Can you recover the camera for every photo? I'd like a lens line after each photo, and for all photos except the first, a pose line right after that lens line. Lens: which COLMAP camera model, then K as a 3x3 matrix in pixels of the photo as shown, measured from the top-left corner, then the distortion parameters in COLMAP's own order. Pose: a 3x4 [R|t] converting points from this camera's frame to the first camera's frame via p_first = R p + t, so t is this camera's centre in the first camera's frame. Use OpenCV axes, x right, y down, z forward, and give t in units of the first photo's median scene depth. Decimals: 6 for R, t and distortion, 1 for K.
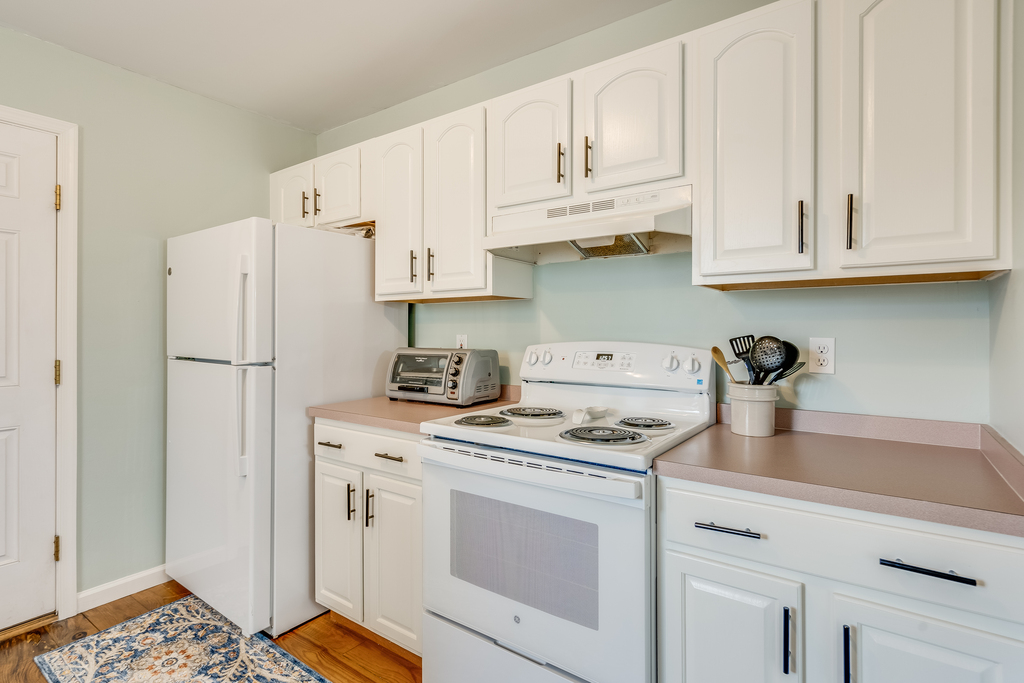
lens RADIAL K [[511.8, 0, 496.9], [0, 511.8, 325.0], [0, 0, 1]] dist [0.004639, -0.000350]
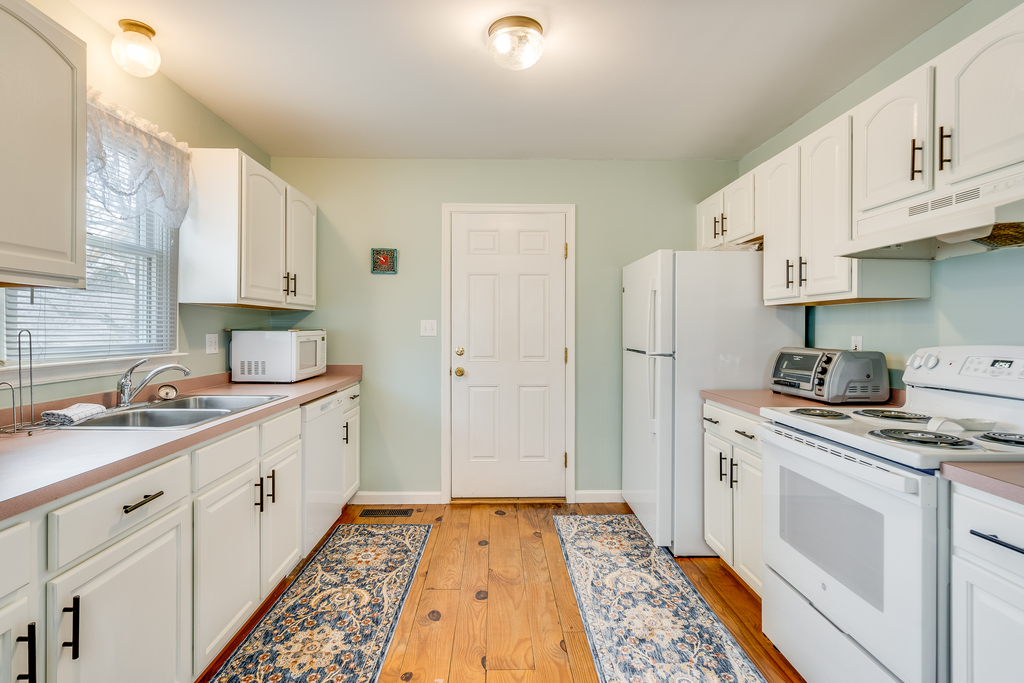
lens RADIAL K [[511.8, 0, 496.9], [0, 511.8, 325.0], [0, 0, 1]] dist [0.004639, -0.000350]
pose [[0.595065, -0.004670, -0.803664, 0.376246], [0.006007, 0.999981, -0.001363, -0.006177], [0.803655, -0.004017, 0.595082, -0.185508]]
